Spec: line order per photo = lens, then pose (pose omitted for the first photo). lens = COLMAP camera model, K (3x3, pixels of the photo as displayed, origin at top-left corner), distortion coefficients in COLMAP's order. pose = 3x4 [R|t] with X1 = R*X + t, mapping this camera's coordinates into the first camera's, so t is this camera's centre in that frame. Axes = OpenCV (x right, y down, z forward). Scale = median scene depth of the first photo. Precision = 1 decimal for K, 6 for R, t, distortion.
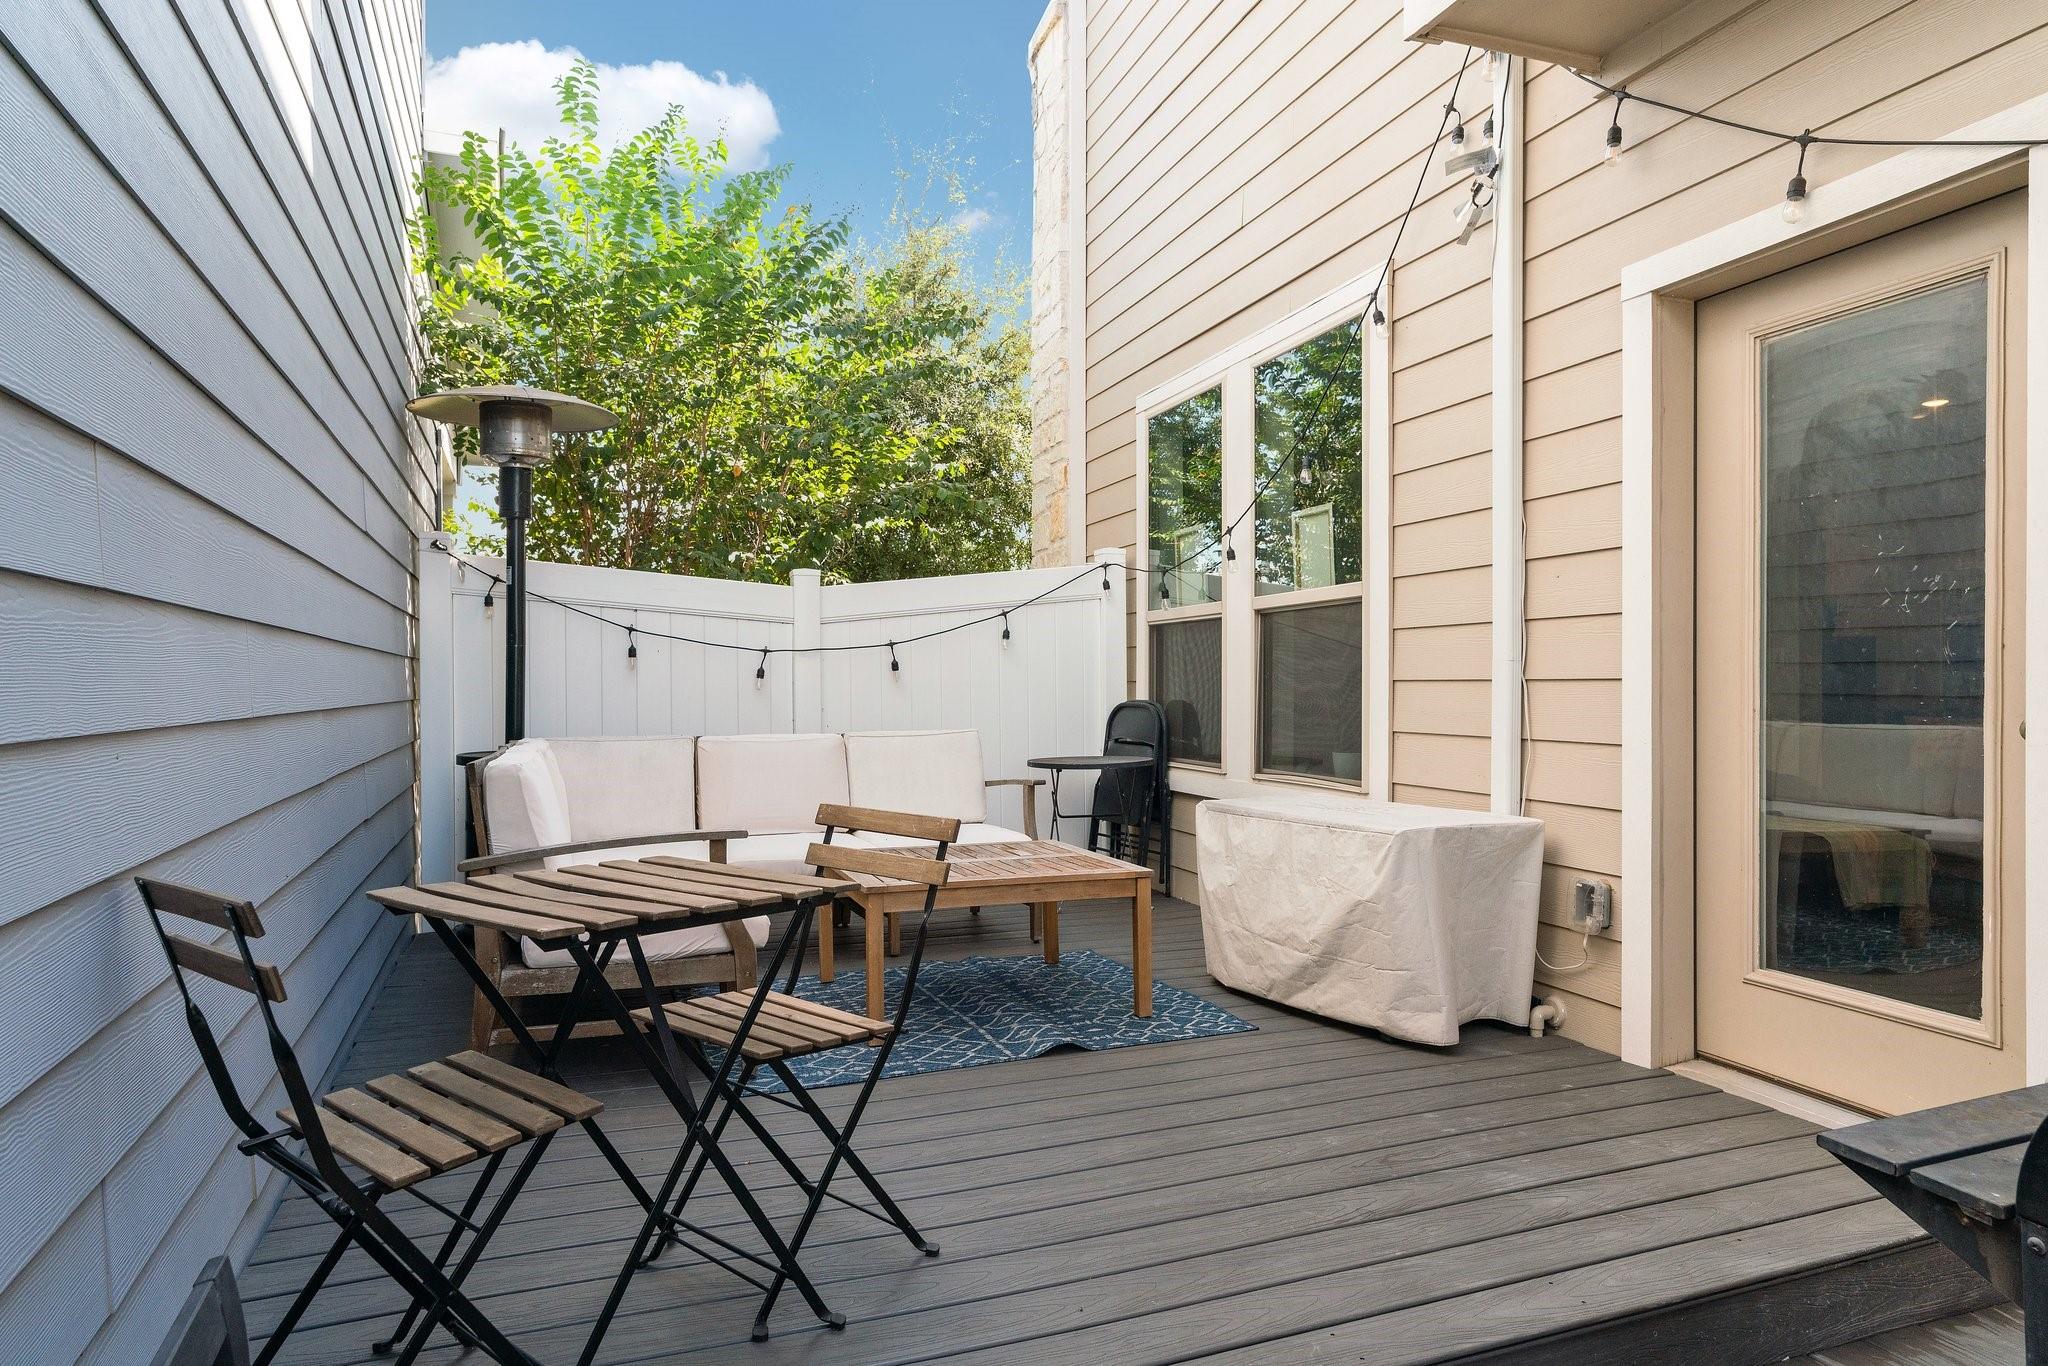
lens RADIAL K [[1235.2, 0, 1022.7], [0, 1235.2, 691.9], [0, 0, 1]] dist [0.005317, 0.003055]
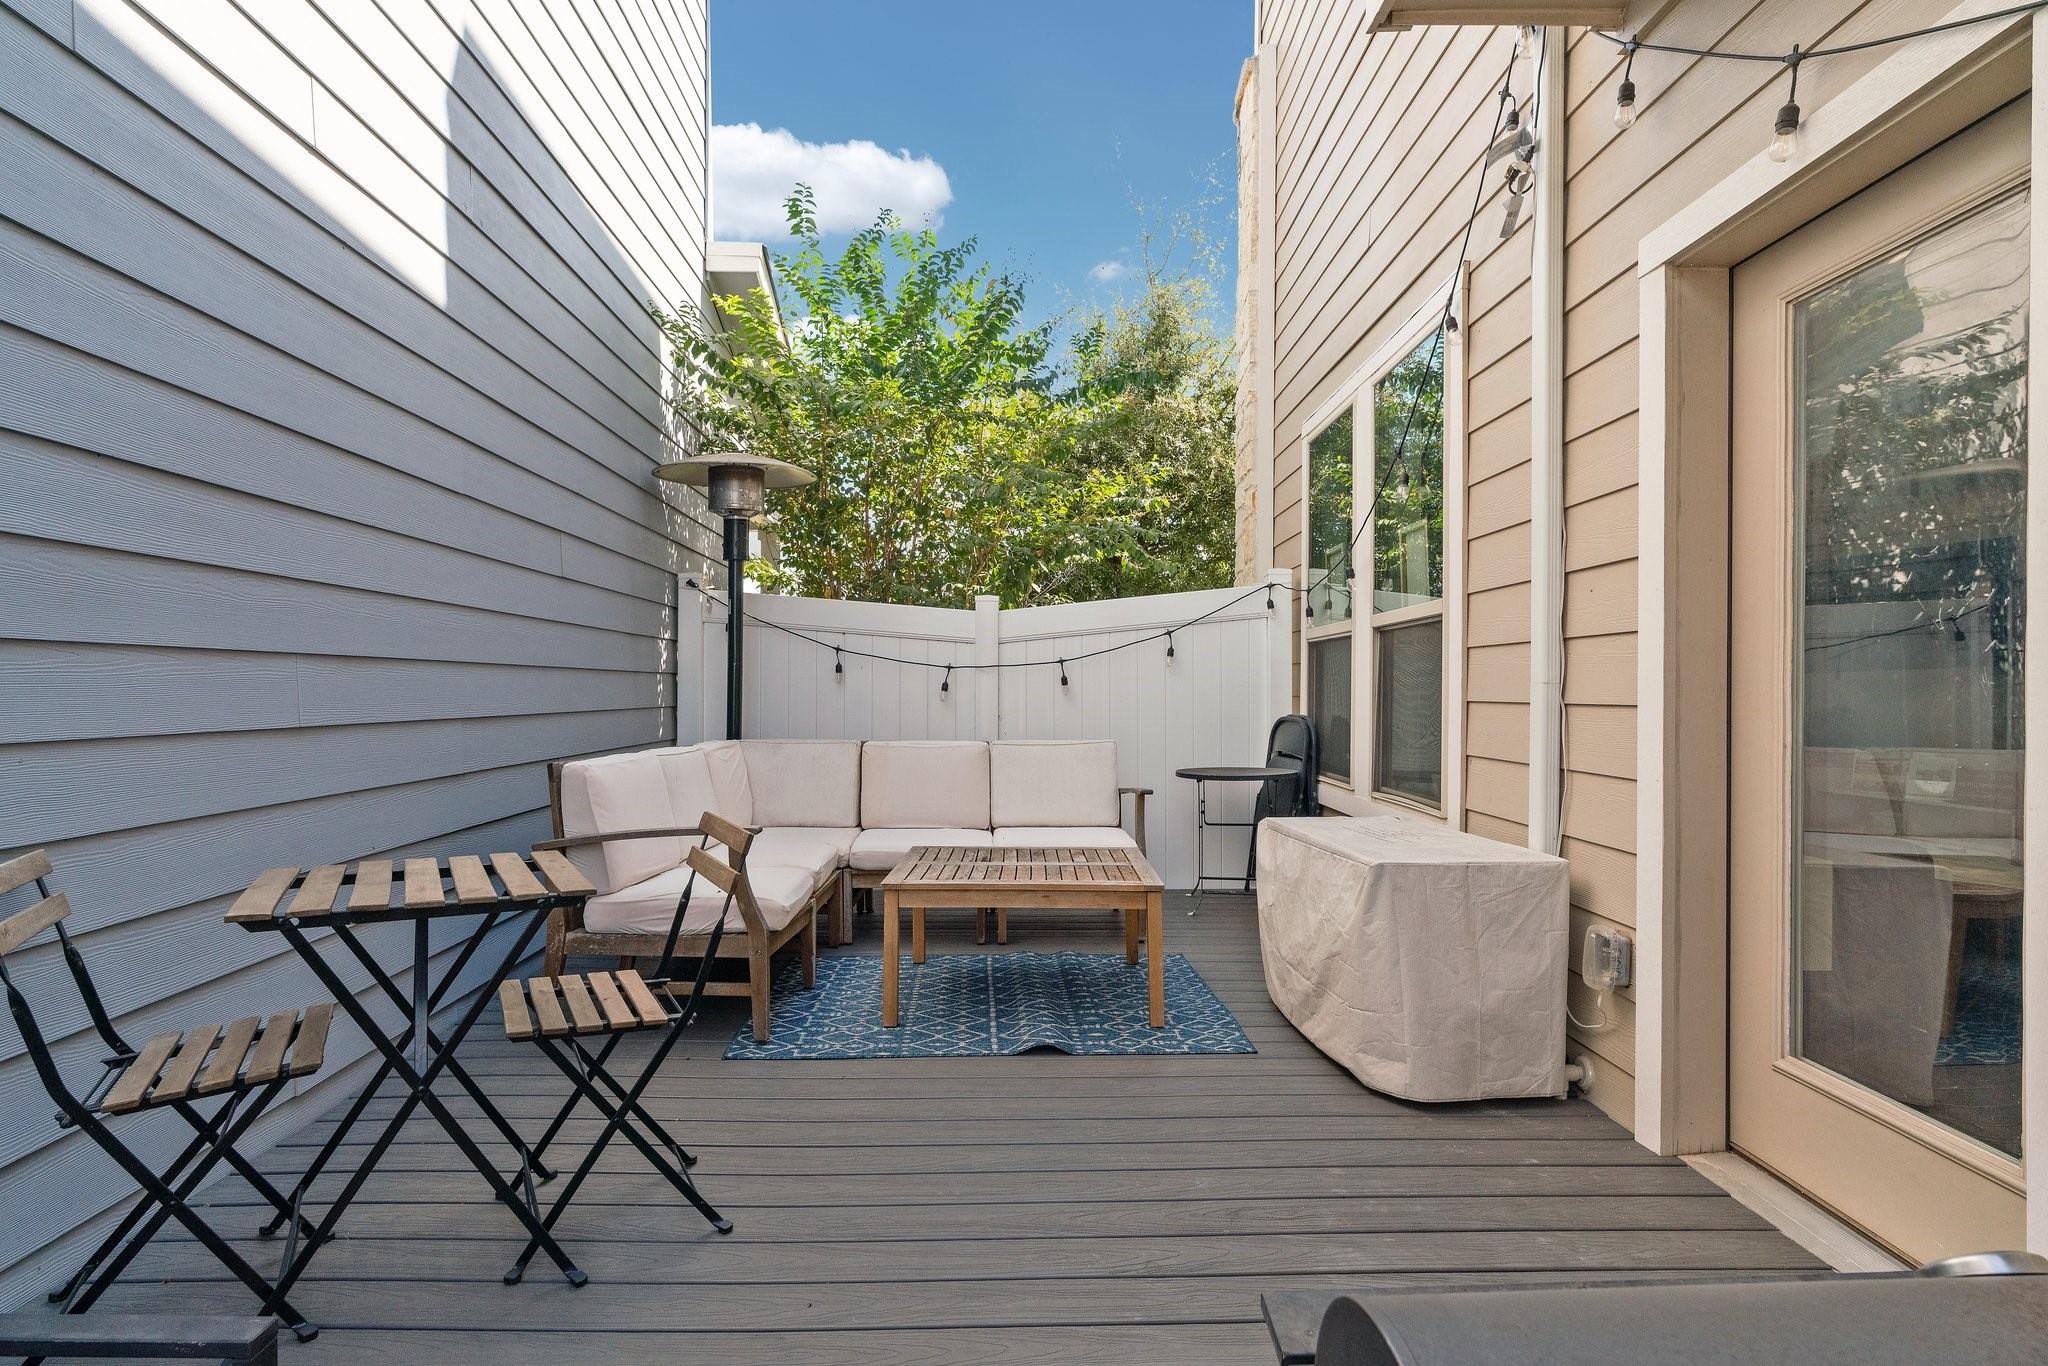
lens RADIAL K [[1080.4, 0, 1032.1], [0, 1080.4, 685.1], [0, 0, 1]] dist [0.004710, 0.001610]
pose [[0.940344, 0.006105, -0.340169, 0.307276], [-0.009835, 0.999909, -0.009239, -0.012378], [0.340082, 0.012034, 0.940319, 0.115735]]
